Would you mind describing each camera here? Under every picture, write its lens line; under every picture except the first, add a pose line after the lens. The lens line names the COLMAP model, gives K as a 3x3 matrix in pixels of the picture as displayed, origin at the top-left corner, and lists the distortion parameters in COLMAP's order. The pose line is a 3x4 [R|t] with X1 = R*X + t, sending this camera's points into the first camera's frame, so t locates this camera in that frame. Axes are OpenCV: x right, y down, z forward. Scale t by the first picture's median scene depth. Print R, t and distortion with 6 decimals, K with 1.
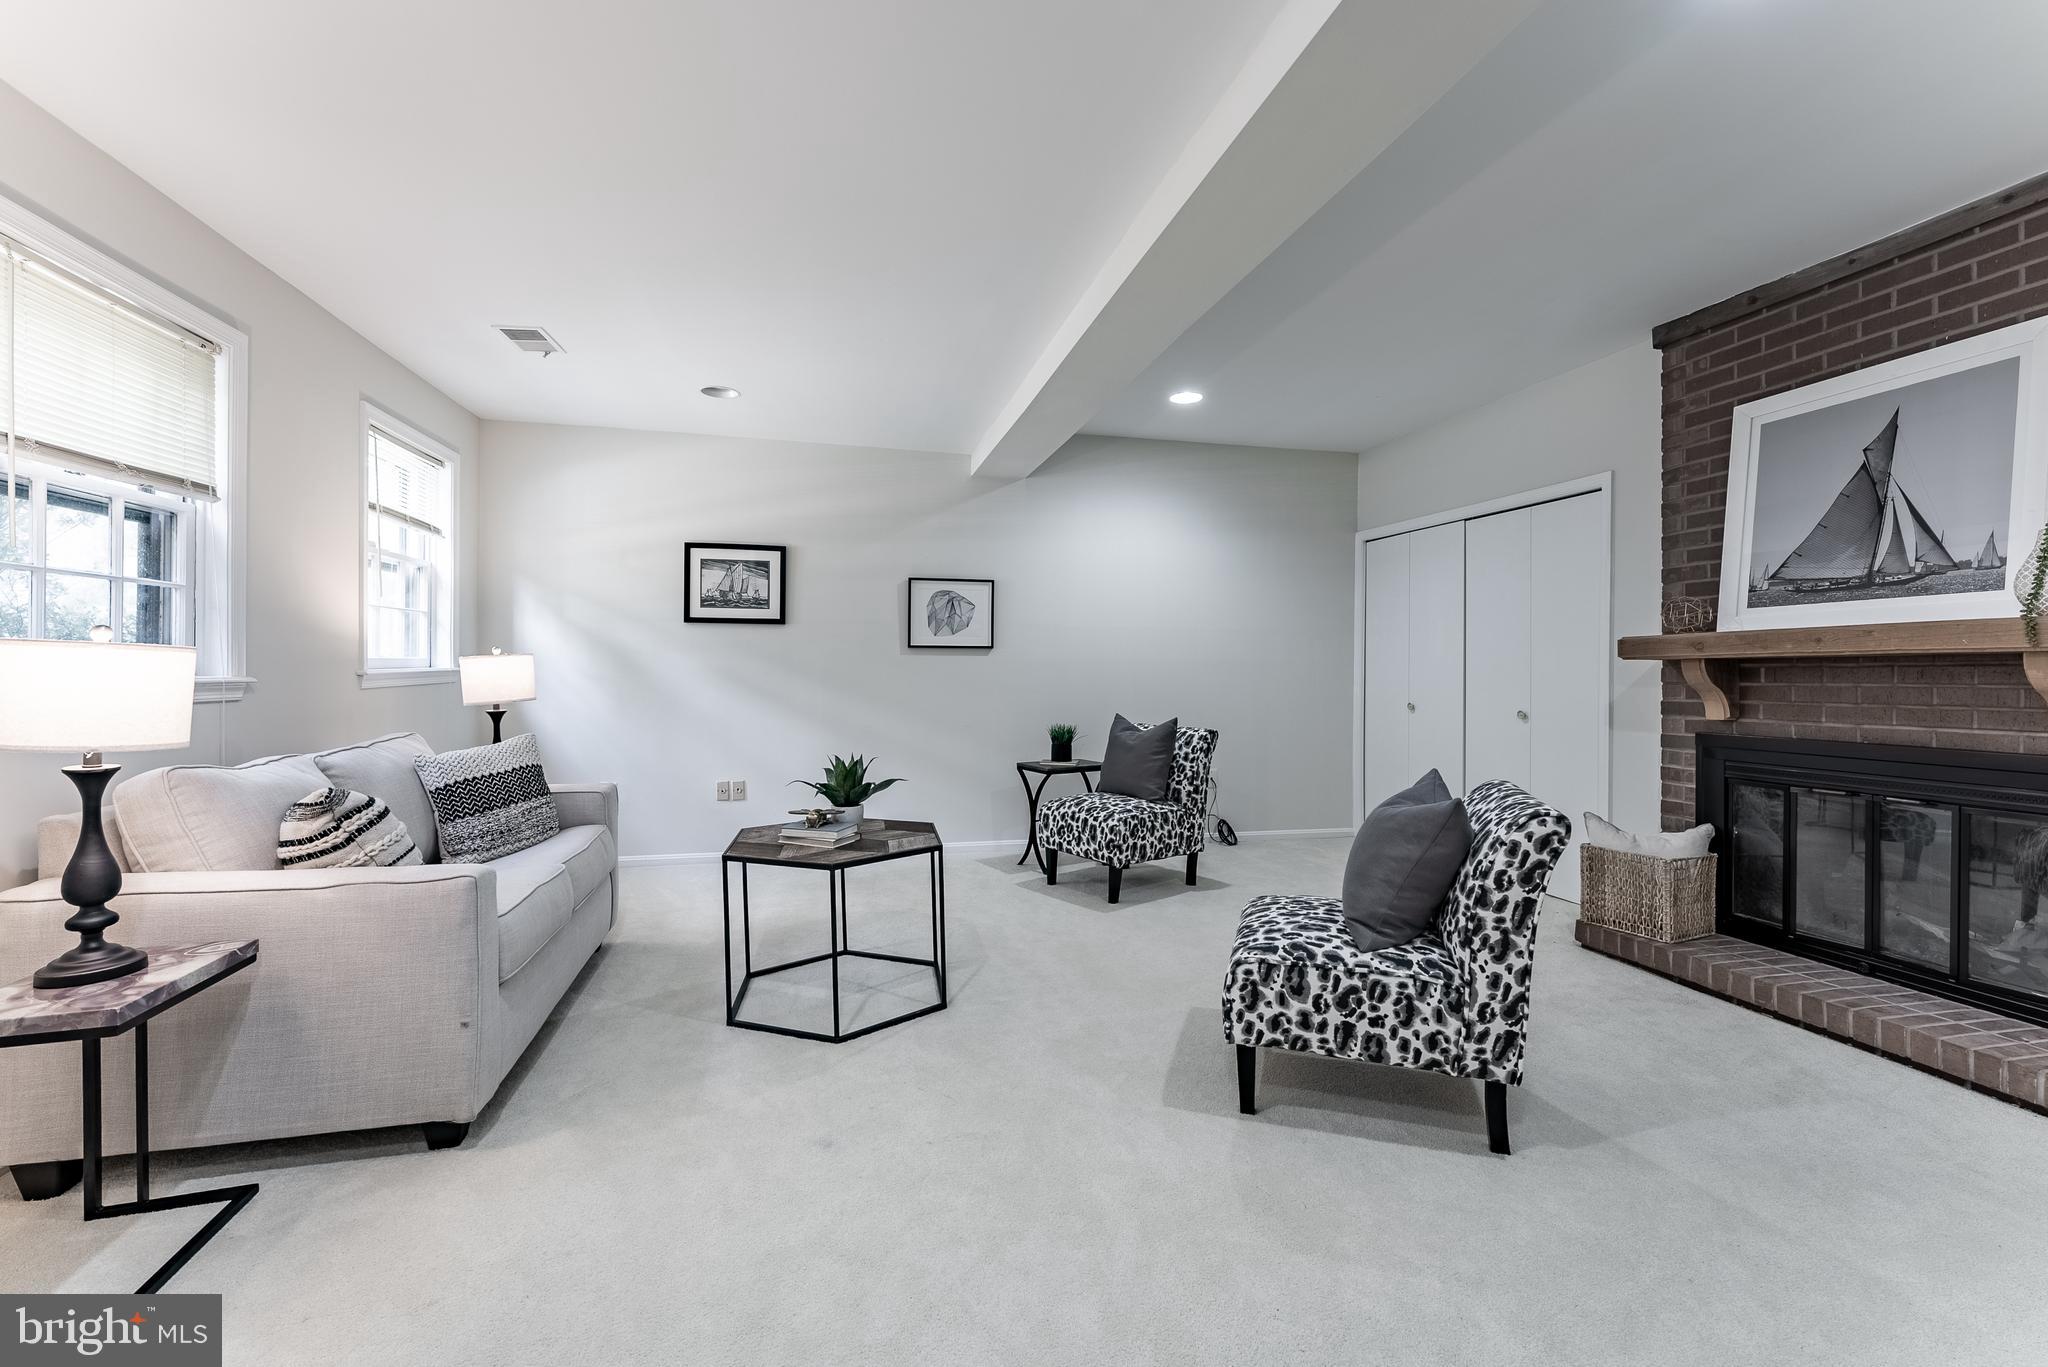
lens RADIAL K [[845.2, 0, 1026.3], [0, 845.2, 674.0], [0, 0, 1]] dist [0.002924, -0.000107]
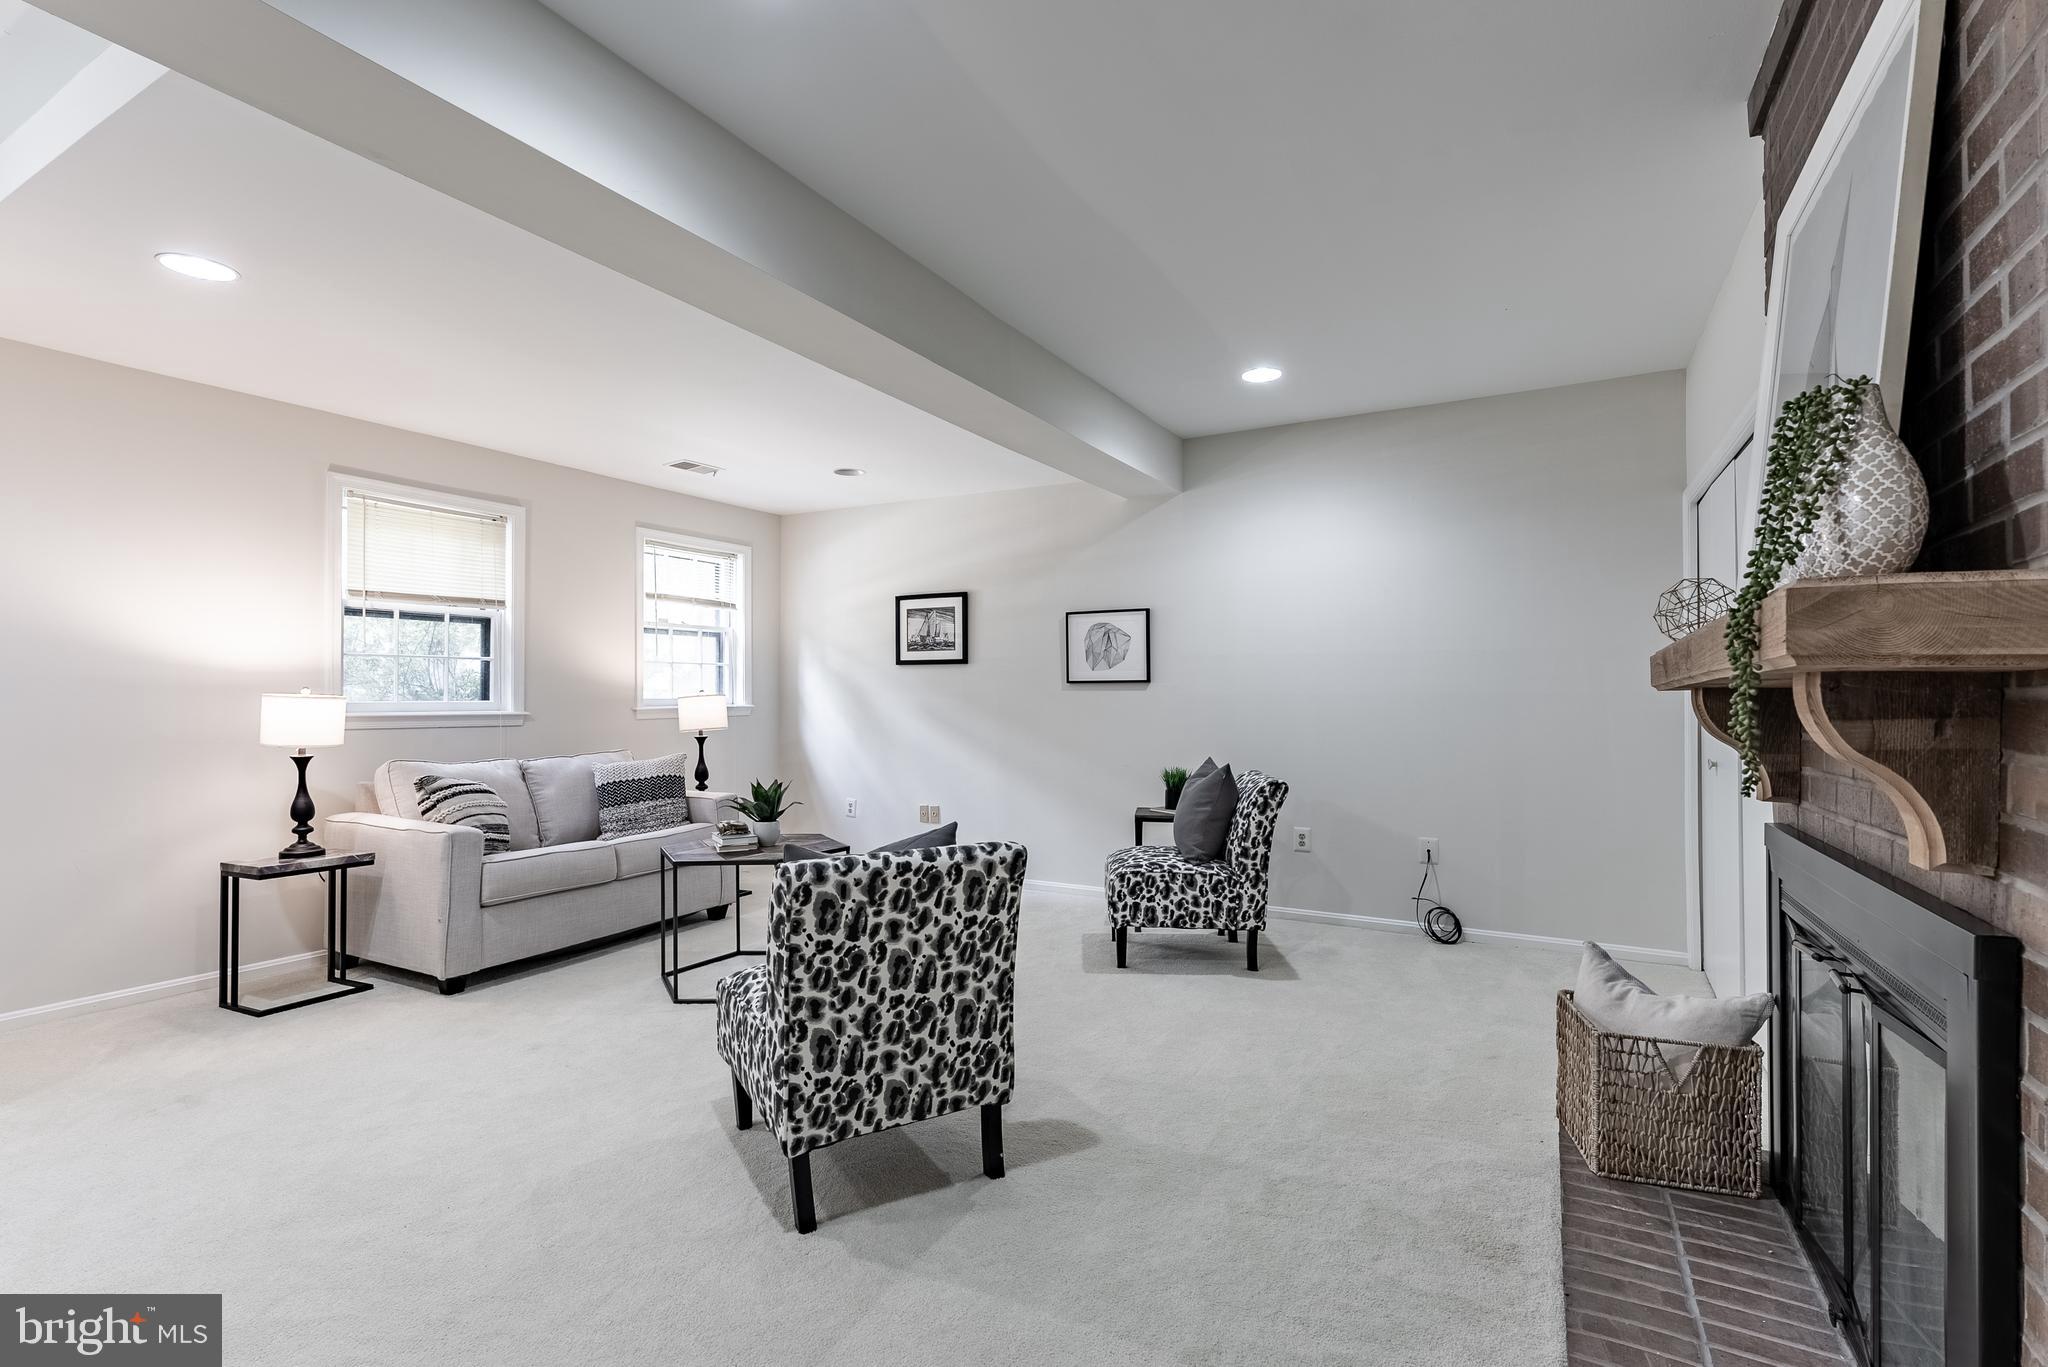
lens RADIAL K [[943.0, 0, 1022.5], [0, 943.0, 690.2], [0, 0, 1]] dist [0.000382, -0.000665]
pose [[0.740855, -0.011495, -0.671567, 0.845551], [-0.001177, 0.999830, -0.018412, -0.004234], [0.671664, 0.014431, 0.740715, 0.228267]]
